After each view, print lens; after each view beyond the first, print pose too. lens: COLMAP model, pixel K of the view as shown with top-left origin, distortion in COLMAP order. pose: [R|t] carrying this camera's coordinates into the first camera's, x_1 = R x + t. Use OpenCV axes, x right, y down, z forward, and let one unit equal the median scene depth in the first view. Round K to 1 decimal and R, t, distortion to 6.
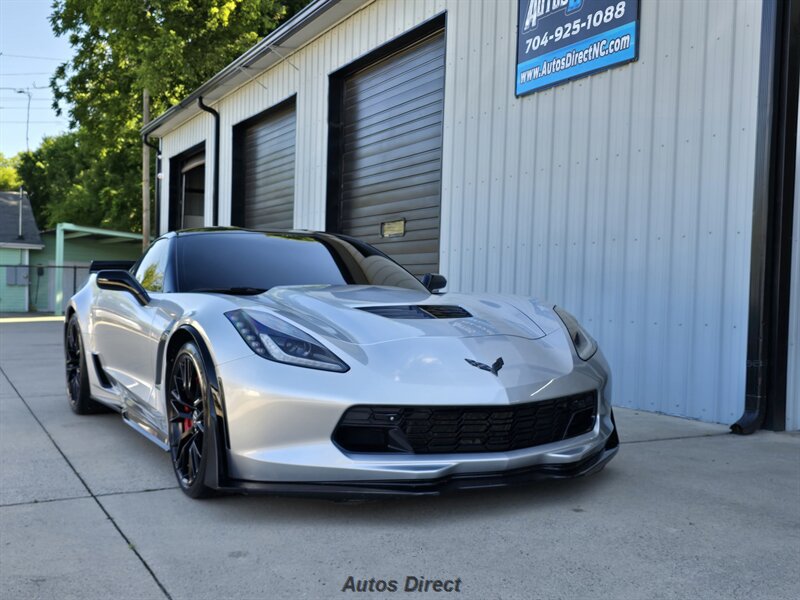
lens RADIAL K [[896.5, 0, 393.9], [0, 896.5, 297.8], [0, 0, 1]] dist [0.056349, 0.000000]
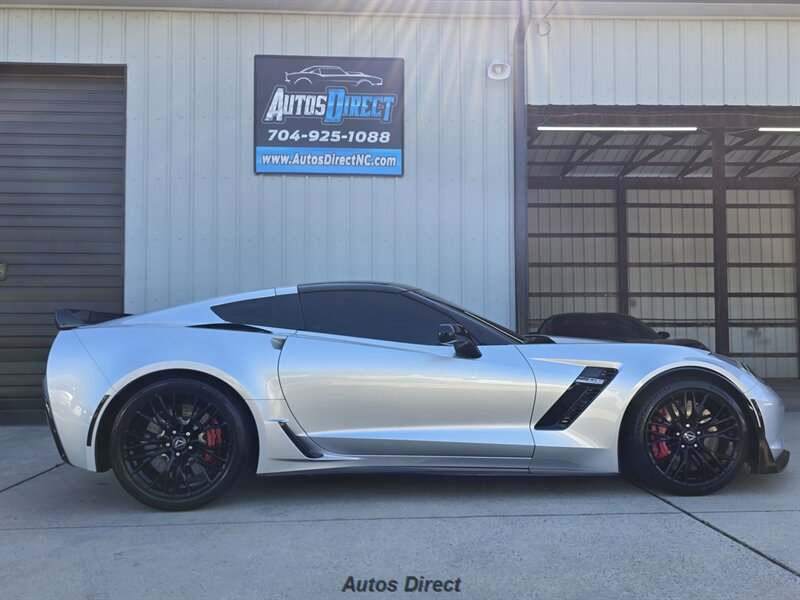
lens RADIAL K [[734.0, 0, 398.6], [0, 734.0, 311.8], [0, 0, 1]] dist [0.041830, 0.000000]
pose [[0.402787, 0.017000, 0.915136, -0.702648], [0.020401, 0.999412, -0.027545, -0.014368], [-0.915066, 0.029765, 0.402203, 0.477172]]
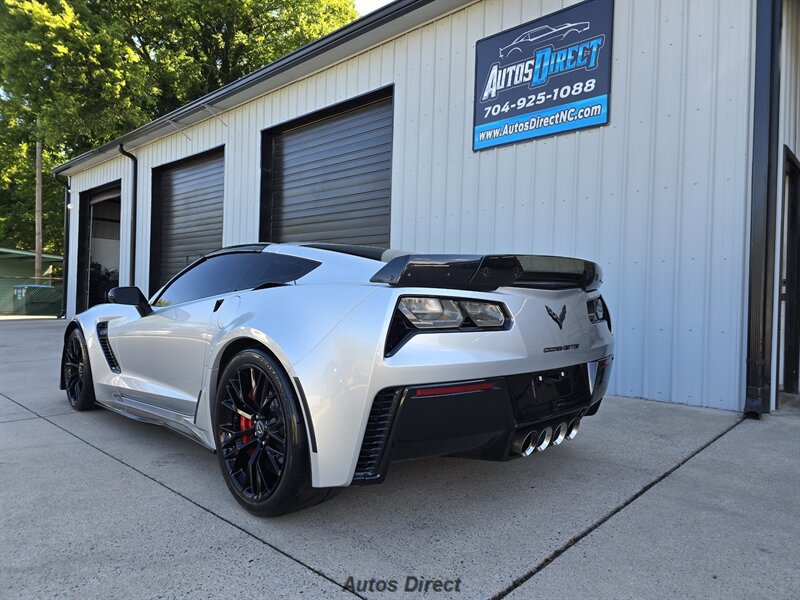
lens RADIAL K [[533.1, 0, 397.7], [0, 533.1, 302.1], [0, 0, 1]] dist [0.066241, -0.061471]
pose [[0.938584, -0.001717, 0.345046, -0.248328], [-0.000635, 0.999977, 0.006701, -0.011903], [-0.345049, -0.006508, 0.938562, 0.330083]]
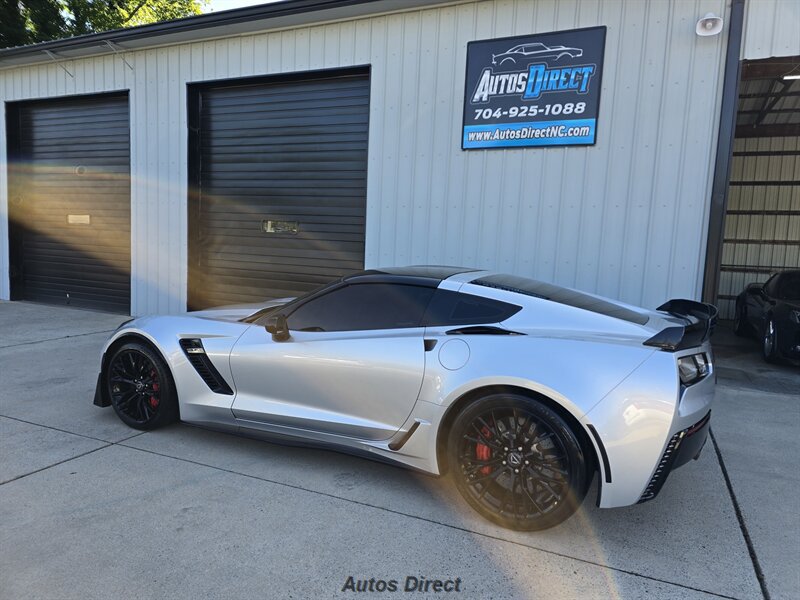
lens RADIAL K [[533.1, 0, 407.8], [0, 533.1, 306.5], [0, 0, 1]] dist [0.066241, -0.061471]
pose [[0.770545, -0.054408, 0.635059, -0.494178], [-0.022126, 0.993466, 0.111961, -0.078357], [-0.637001, -0.100322, 0.764307, 0.423176]]
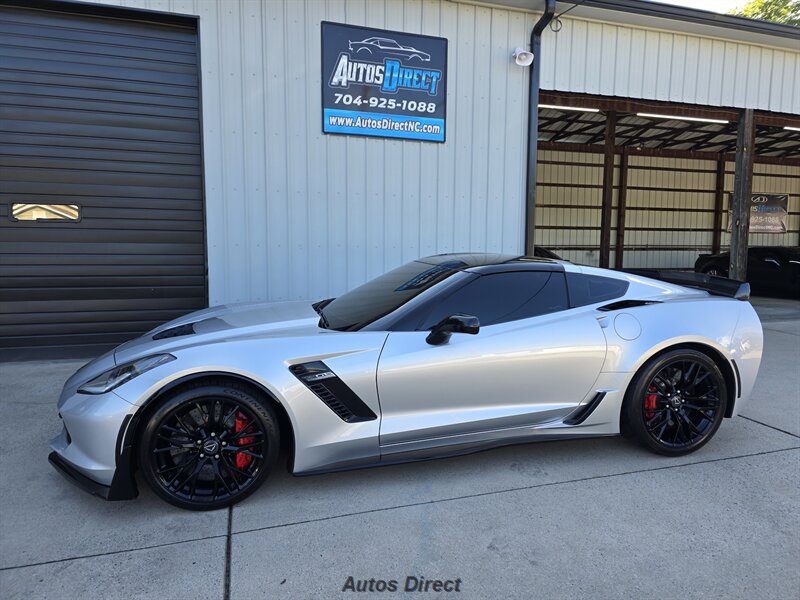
lens RADIAL K [[533.1, 0, 406.3], [0, 533.1, 296.2], [0, 0, 1]] dist [0.066241, -0.061471]
pose [[0.158199, -0.114496, 0.980746, -0.689496], [0.003544, 0.993314, 0.115392, -0.079446], [-0.987401, -0.014779, 0.157547, 0.796587]]
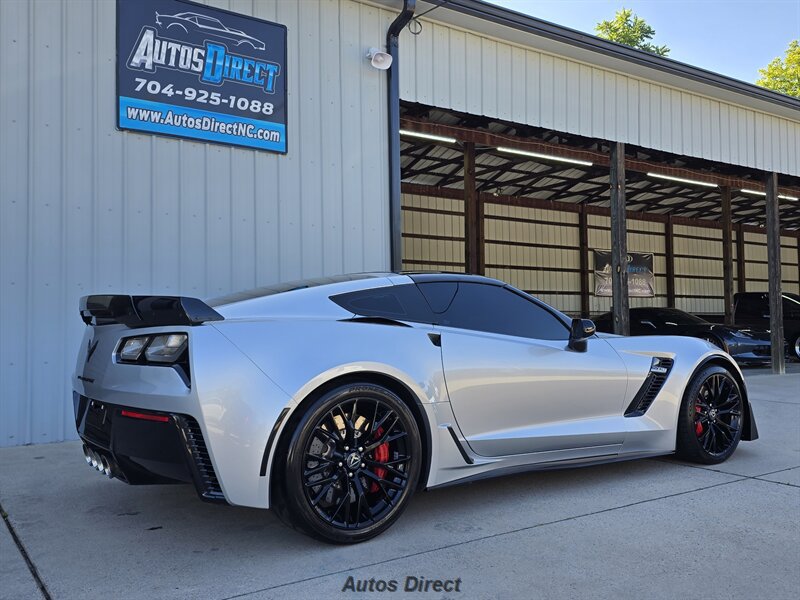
lens RADIAL K [[734.0, 0, 407.1], [0, 734.0, 304.4], [0, 0, 1]] dist [0.041830, 0.000000]
pose [[-0.138033, 0.013590, 0.990334, -0.719191], [0.015639, 0.999811, -0.011540, -0.025502], [-0.990304, 0.013895, -0.138220, 0.858354]]
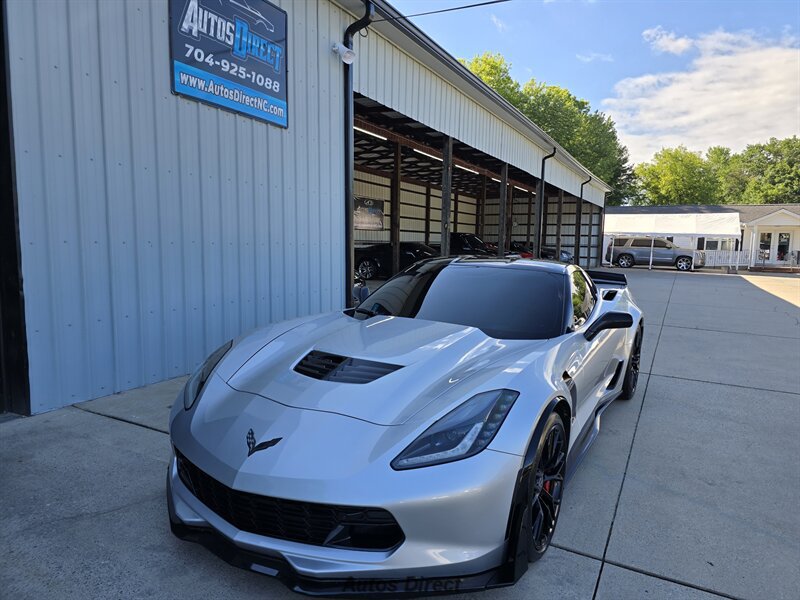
lens RADIAL K [[533.1, 0, 408.6], [0, 533.1, 303.8], [0, 0, 1]] dist [0.066241, -0.061471]
pose [[-0.592805, -0.129817, 0.794814, -0.562223], [-0.028966, 0.989721, 0.140047, -0.087212], [-0.804825, 0.059998, -0.590472, 1.230866]]
